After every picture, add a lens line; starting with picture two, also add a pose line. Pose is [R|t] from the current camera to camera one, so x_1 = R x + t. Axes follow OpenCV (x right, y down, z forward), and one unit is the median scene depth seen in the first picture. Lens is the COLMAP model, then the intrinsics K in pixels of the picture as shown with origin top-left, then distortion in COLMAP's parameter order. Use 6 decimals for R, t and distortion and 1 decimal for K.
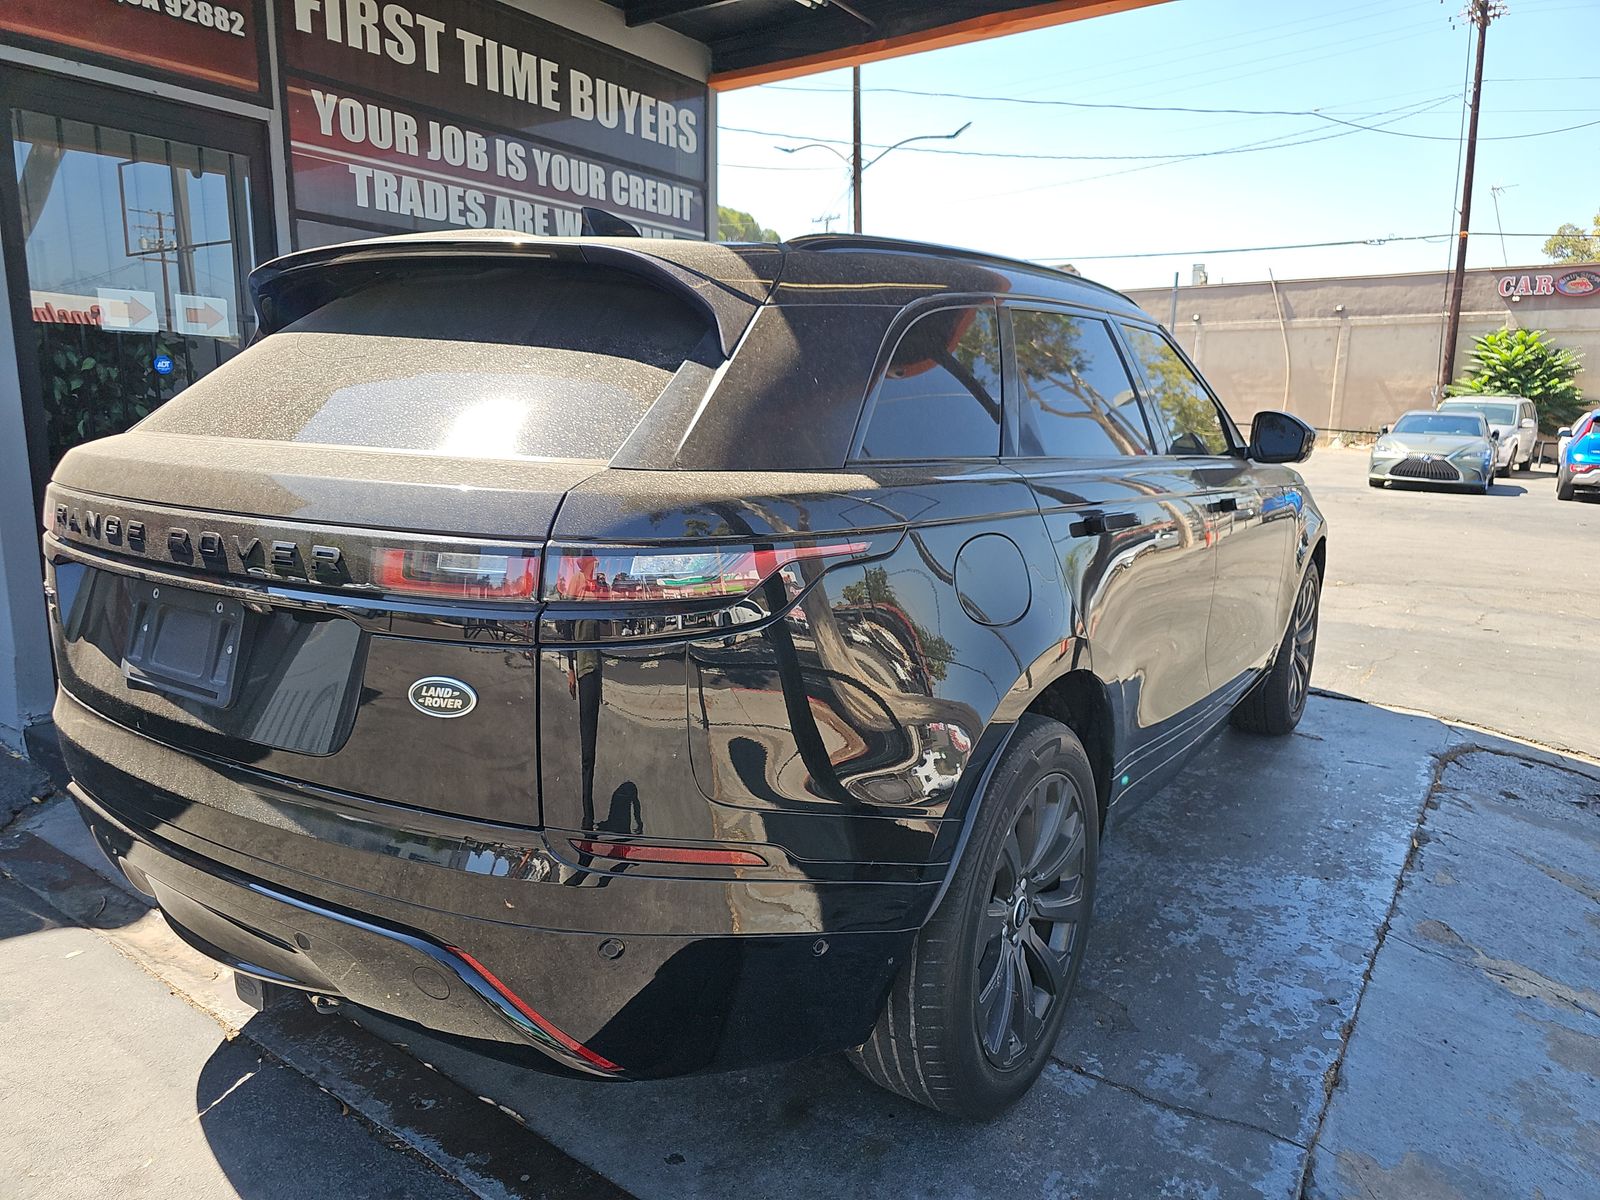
lens RADIAL K [[1060.5, 0, 804.0], [0, 1060.5, 597.8], [0, 0, 1]] dist [0.042112, -0.031770]
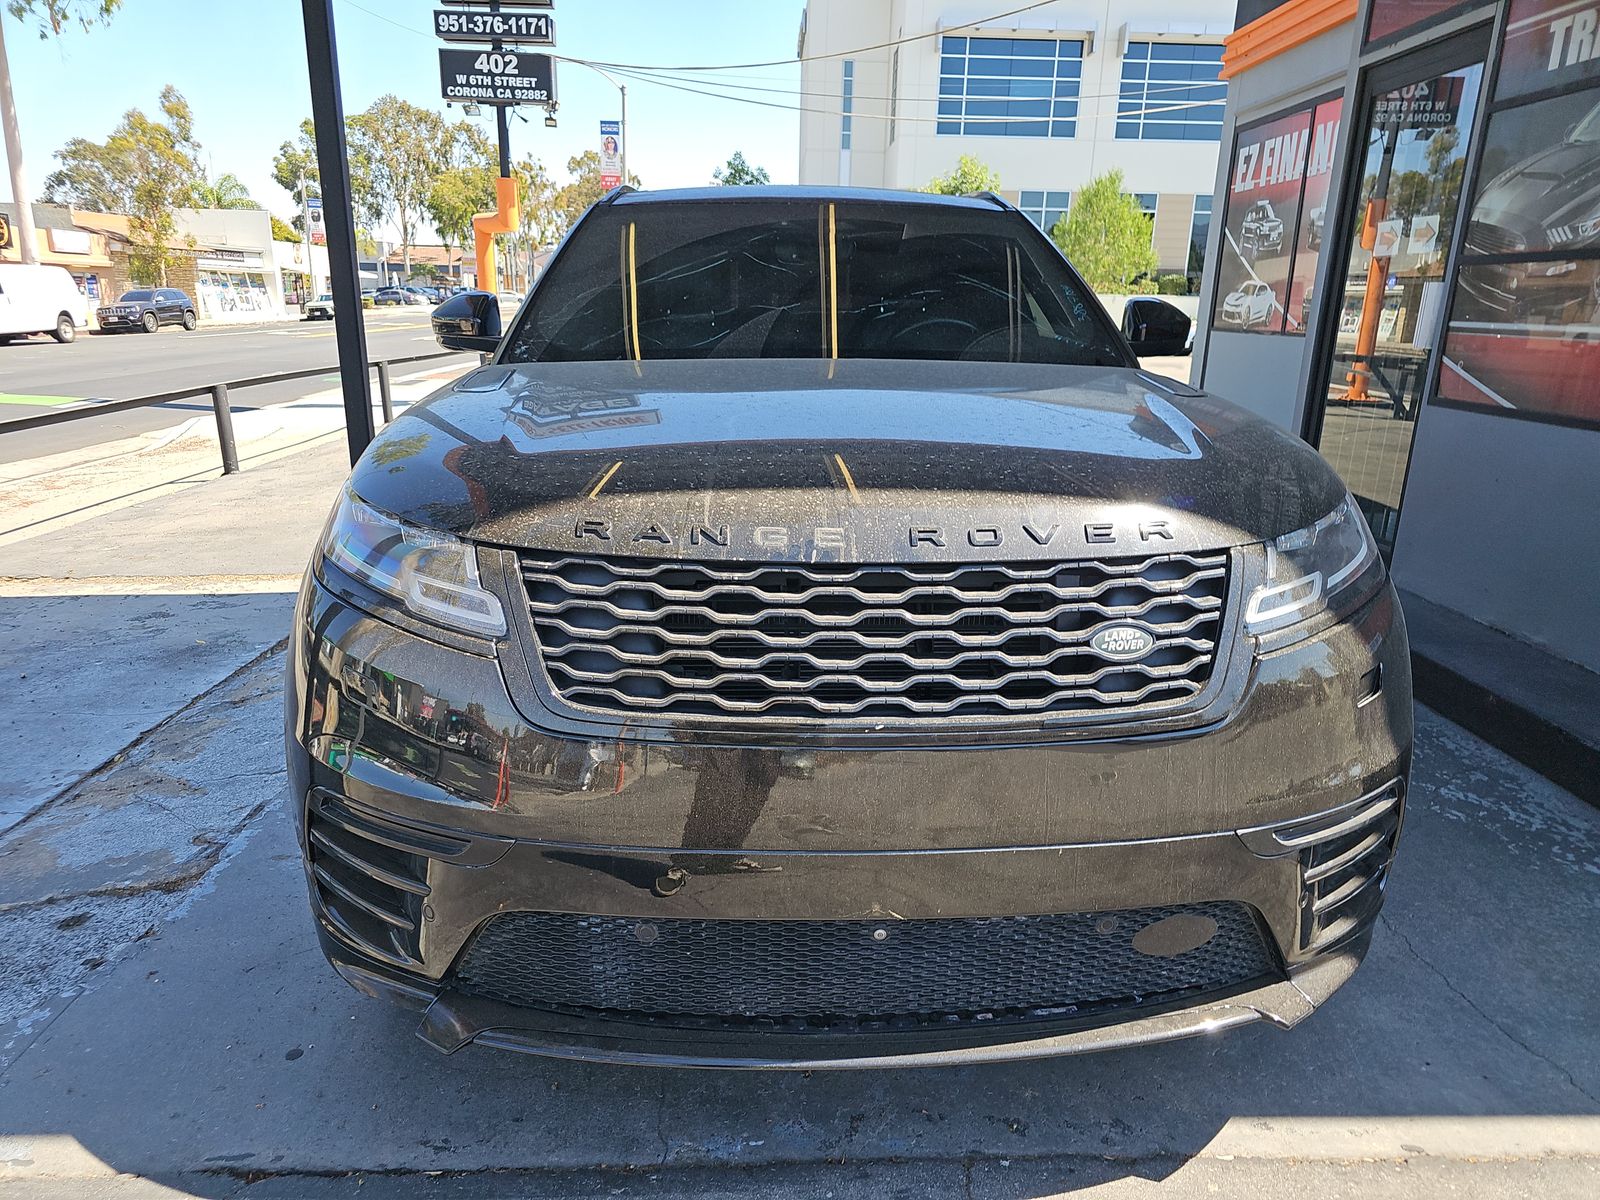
lens RADIAL K [[1063.9, 0, 800.0], [0, 1063.9, 600.0], [0, 0, 1]] dist [0.032814, -0.016106]
pose [[-0.805138, 0.126188, -0.579508, 0.510607], [-0.143590, 0.906560, 0.396900, -0.213920], [0.575443, 0.402771, -0.711787, 1.248373]]
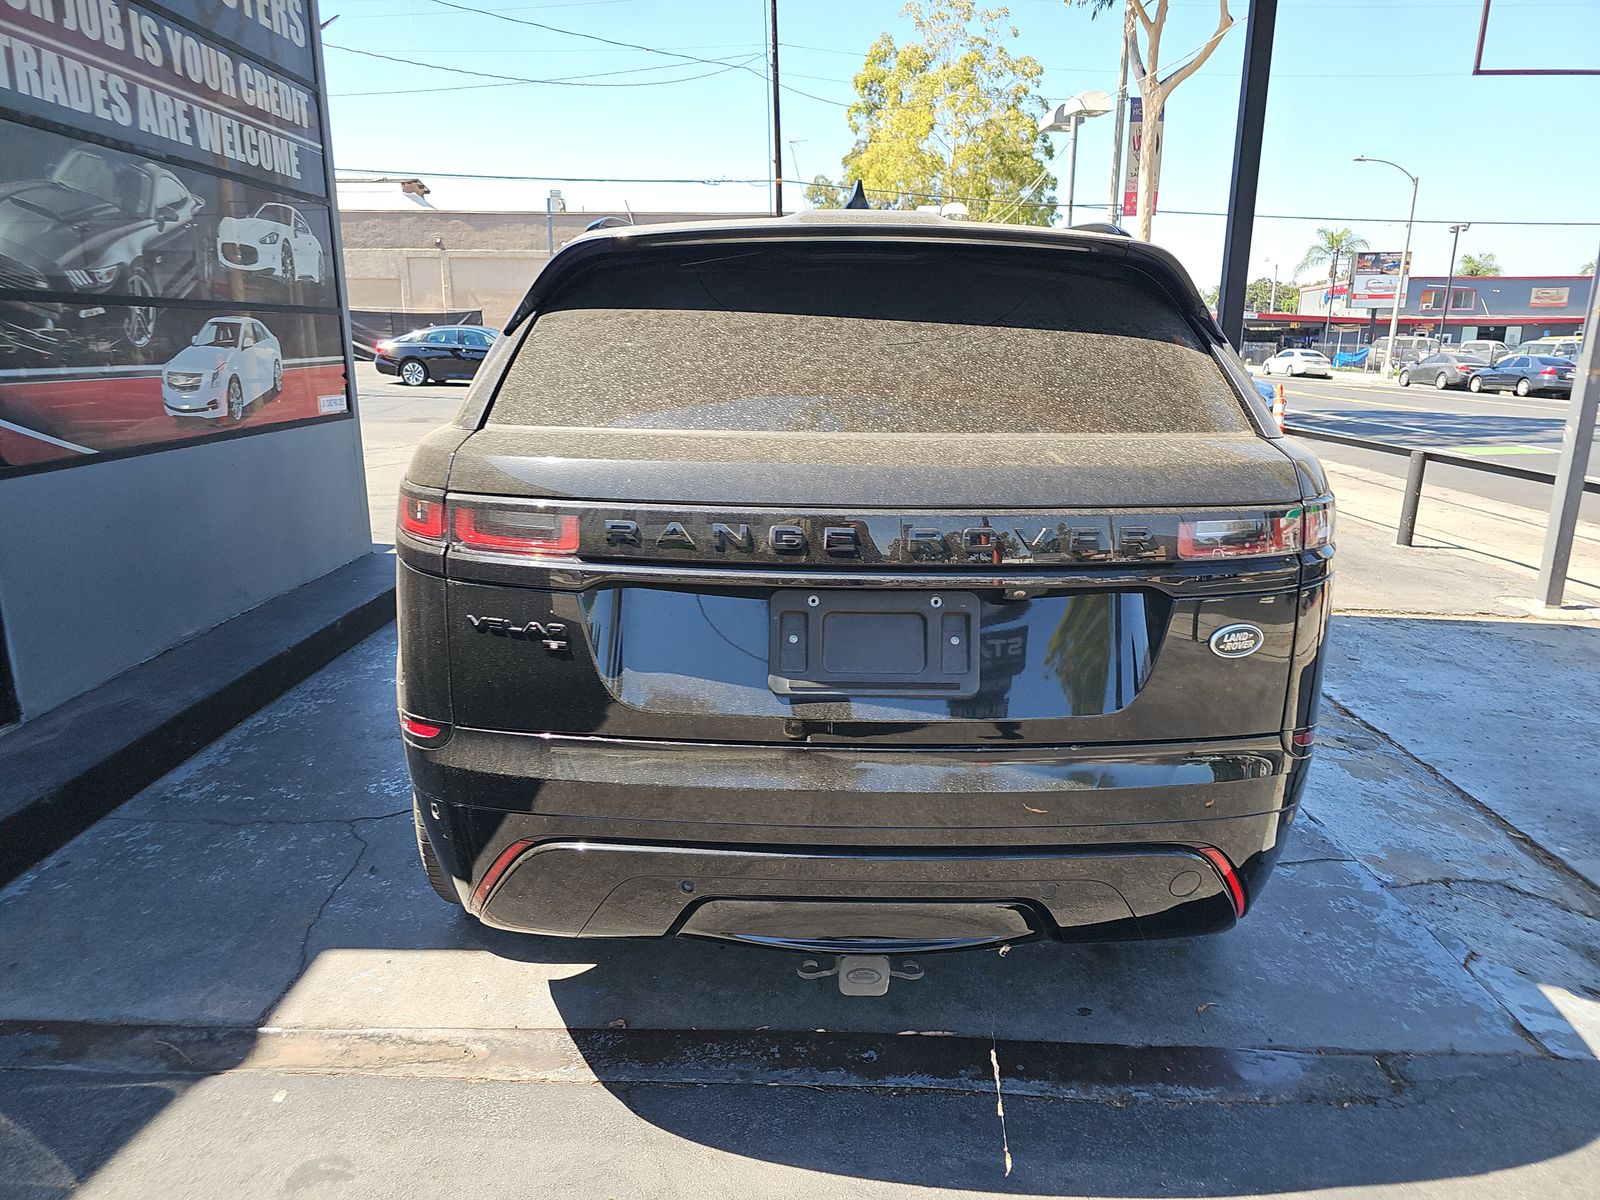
lens RADIAL K [[1063.9, 0, 800.0], [0, 1063.9, 600.0], [0, 0, 1]] dist [0.032814, -0.016106]
pose [[0.830161, -0.143797, 0.538660, -0.359137], [0.105897, 0.989247, 0.100878, -0.032441], [-0.547374, -0.026703, 0.836462, 0.068276]]
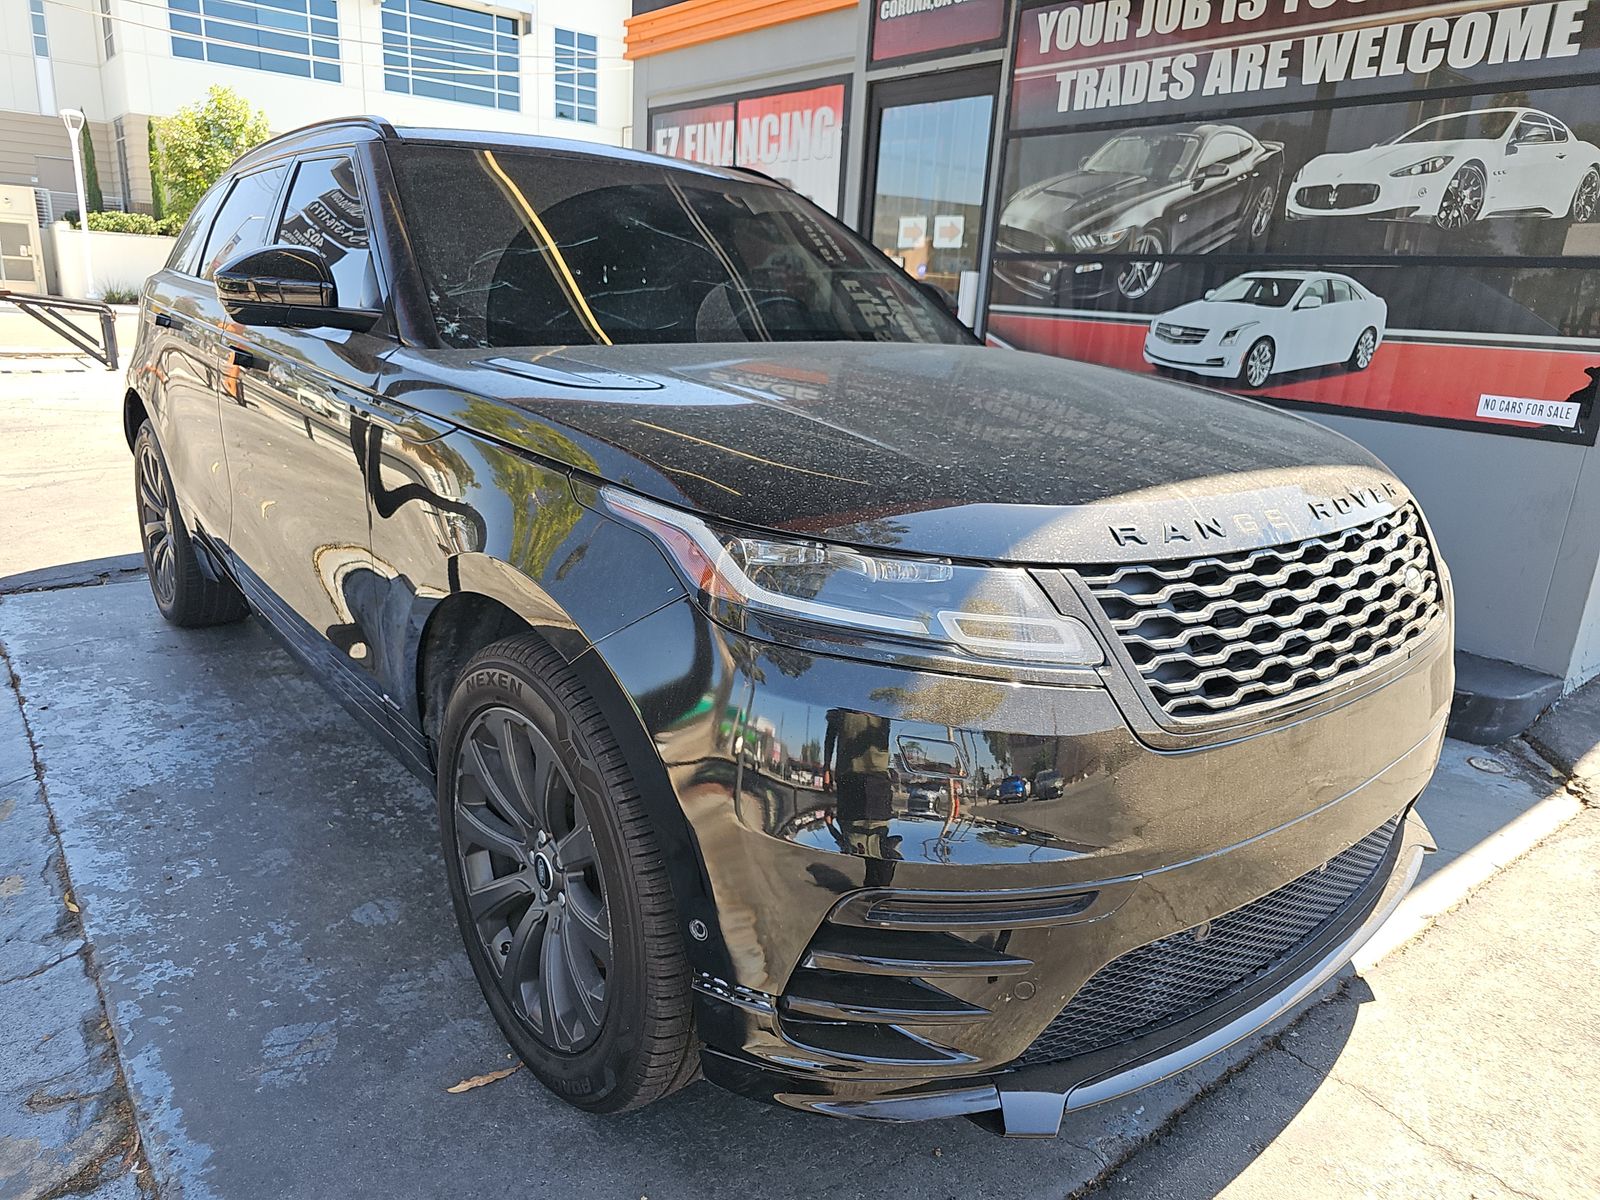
lens RADIAL K [[1063.9, 0, 800.0], [0, 1063.9, 600.0], [0, 0, 1]] dist [0.032814, -0.016106]
pose [[-0.283332, 0.233722, -0.930106, 0.669238], [-0.233135, 0.923969, 0.303198, -0.158166], [0.930253, 0.302746, -0.207301, 0.988826]]
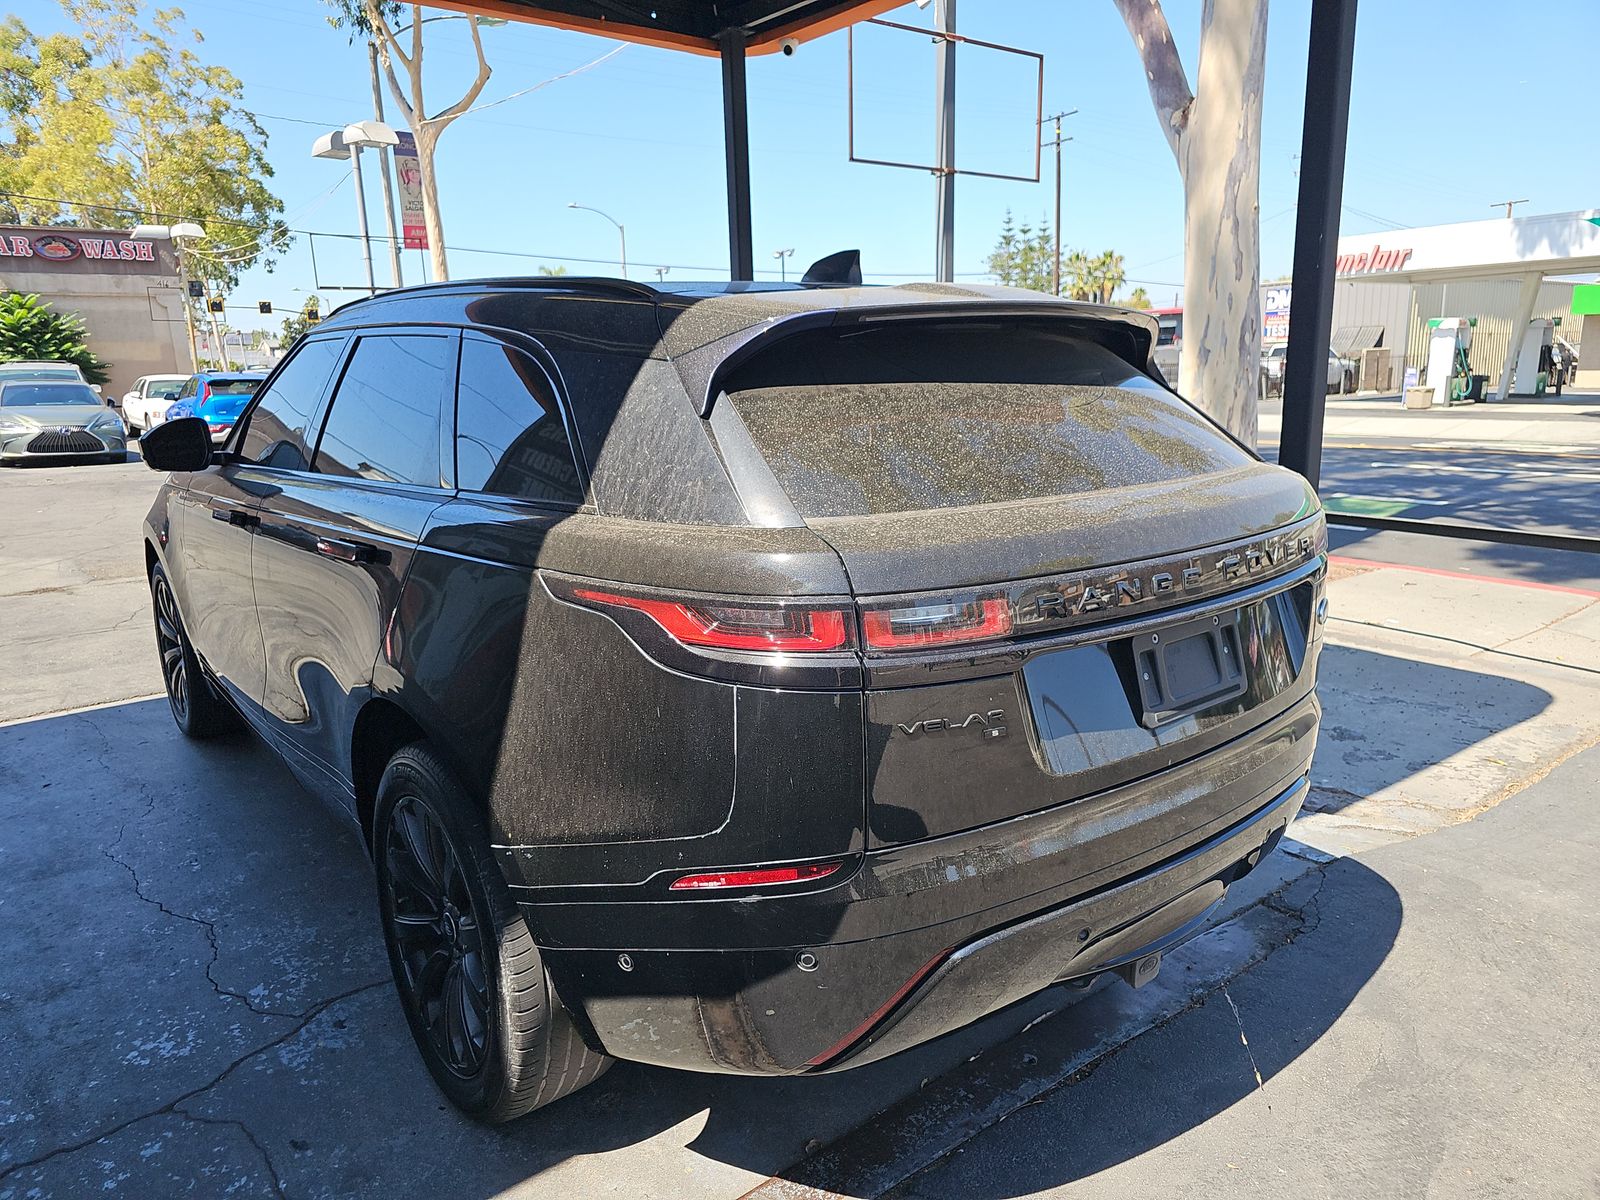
lens RADIAL K [[1060.5, 0, 804.0], [0, 1060.5, 597.8], [0, 0, 1]] dist [0.042112, -0.031770]
pose [[0.298754, -0.229435, 0.926340, -0.535265], [0.195905, 0.964742, 0.175765, -0.094941], [-0.934006, 0.128964, 0.333169, 0.309662]]
